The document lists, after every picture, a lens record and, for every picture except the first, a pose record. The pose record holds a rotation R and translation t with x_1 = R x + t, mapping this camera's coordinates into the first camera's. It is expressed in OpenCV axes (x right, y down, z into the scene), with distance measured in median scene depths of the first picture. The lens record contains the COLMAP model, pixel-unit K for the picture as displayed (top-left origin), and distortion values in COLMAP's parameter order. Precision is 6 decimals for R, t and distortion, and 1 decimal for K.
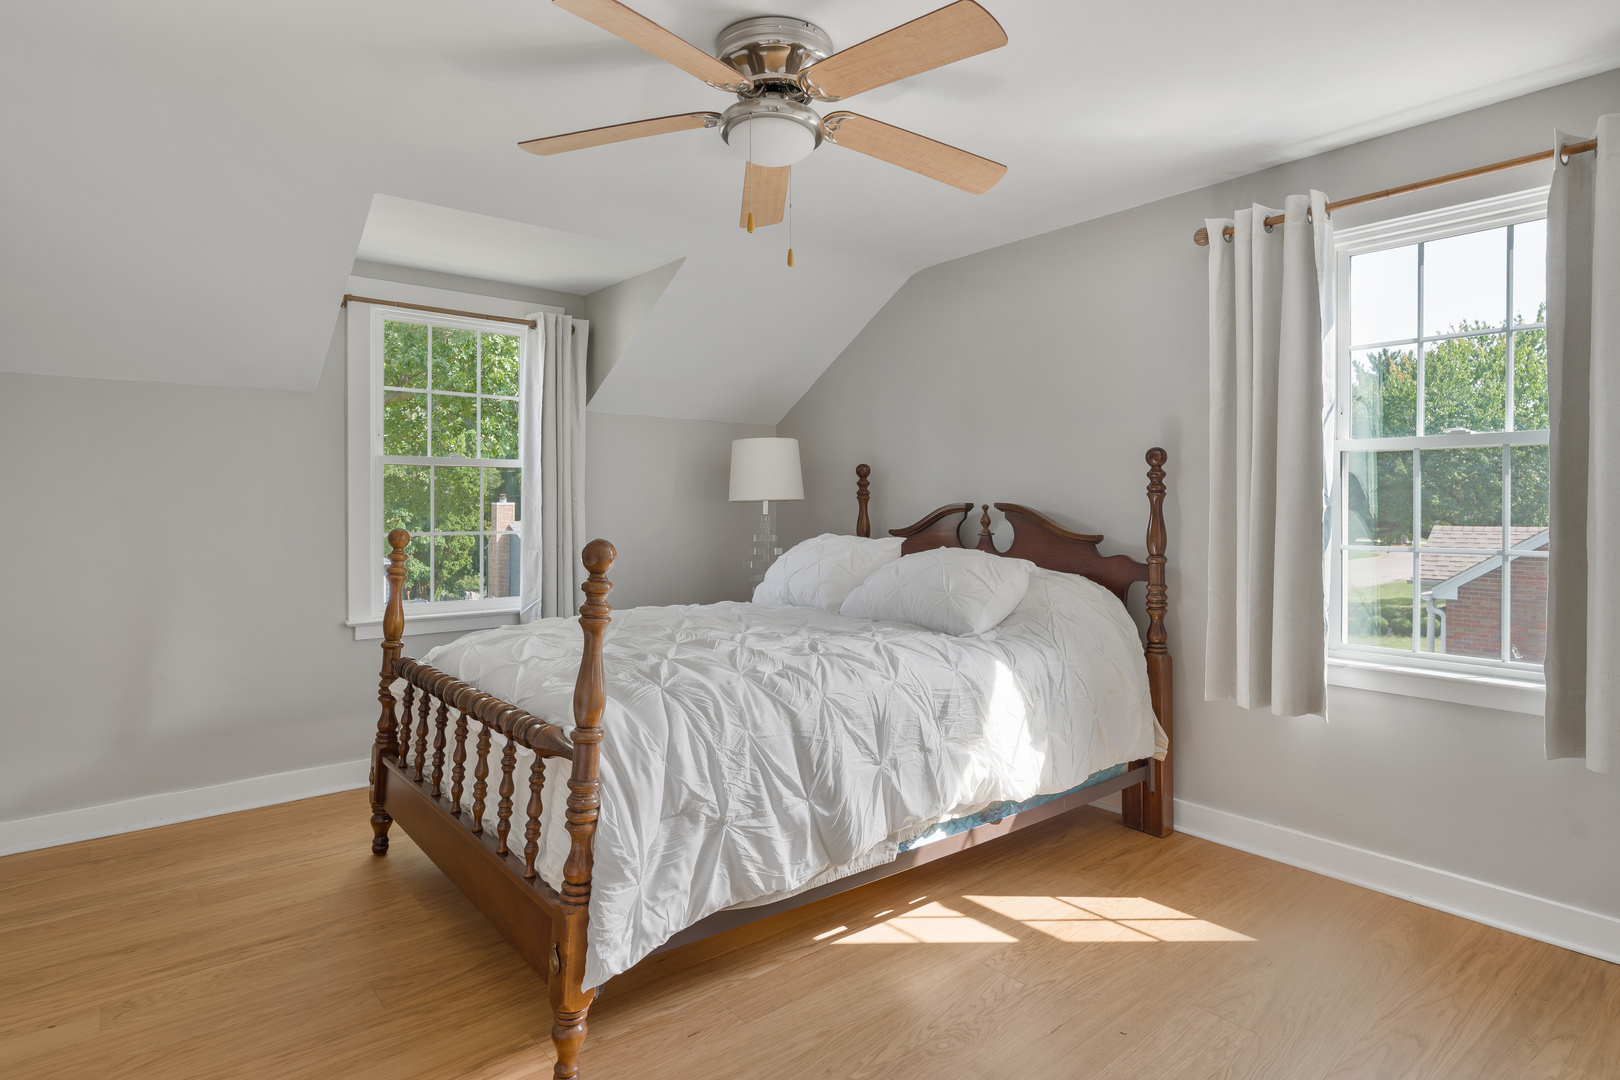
lens RADIAL K [[873.1, 0, 808.8], [0, 873.1, 522.5], [0, 0, 1]] dist [0.003192, 0.000813]
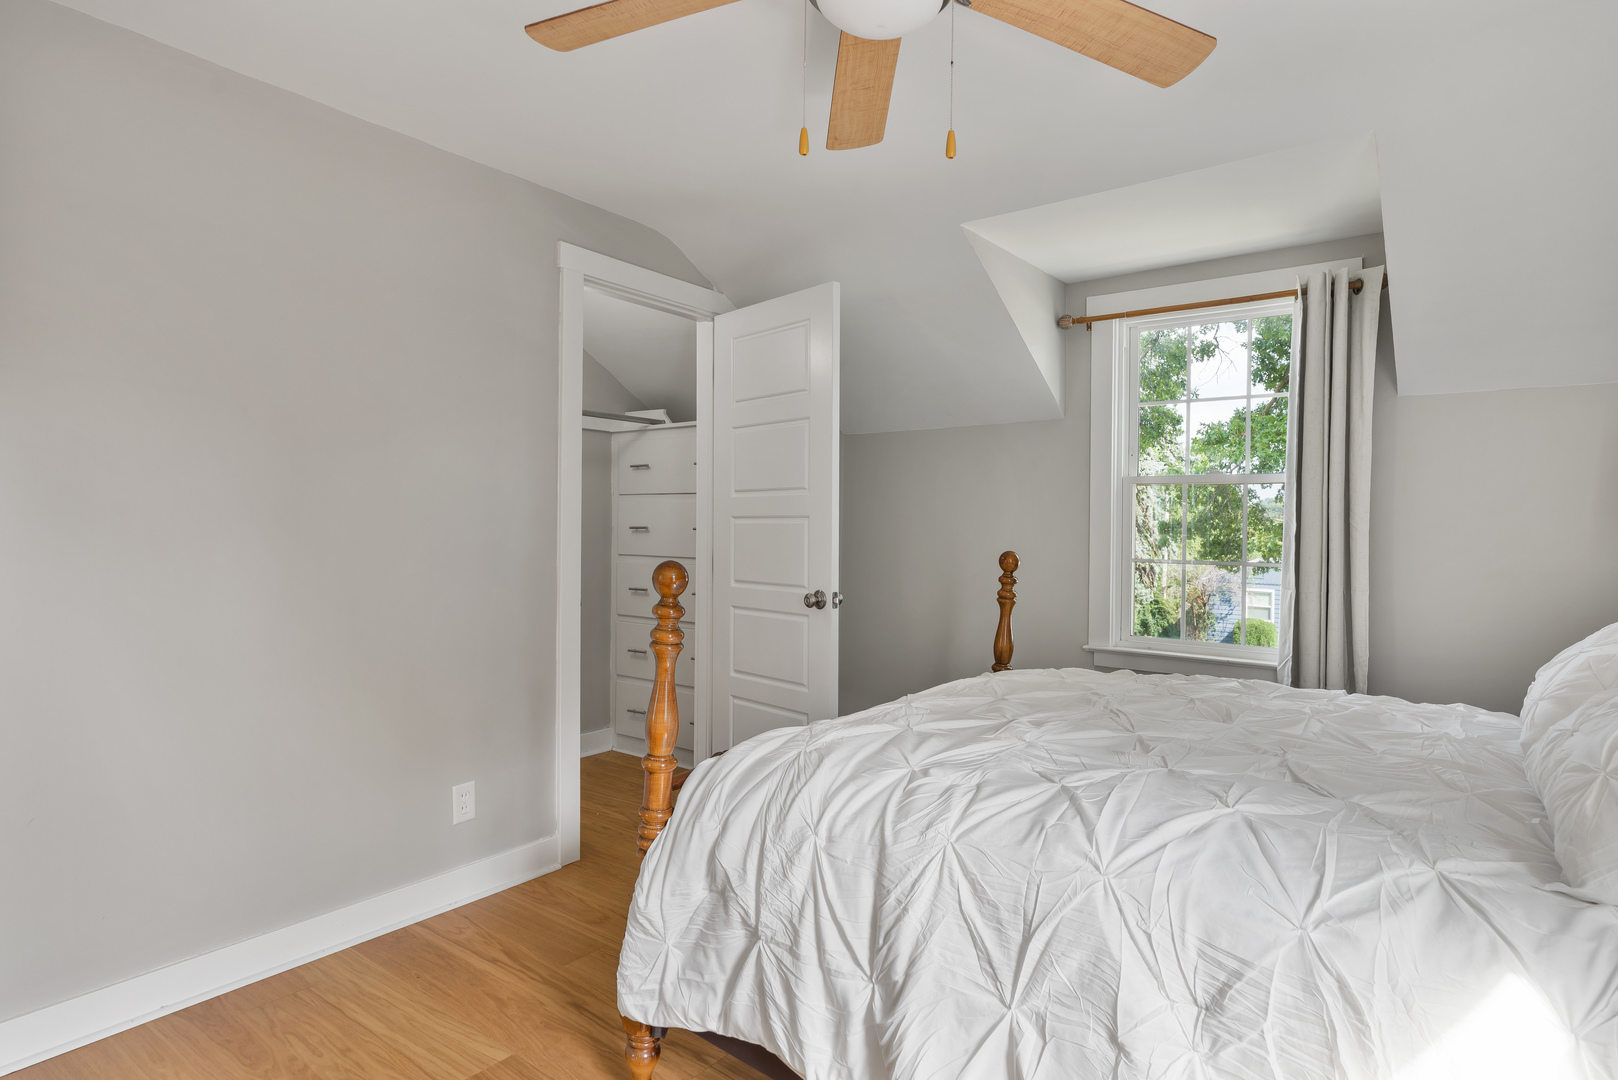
lens RADIAL K [[872.0, 0, 809.0], [0, 872.0, 543.2], [0, 0, 1]] dist [0.003192, 0.000813]
pose [[0.224021, 0.025166, -0.974259, 0.589642], [-0.026349, 0.999458, 0.019758, -0.021300], [0.974228, 0.021244, 0.224562, 0.764372]]
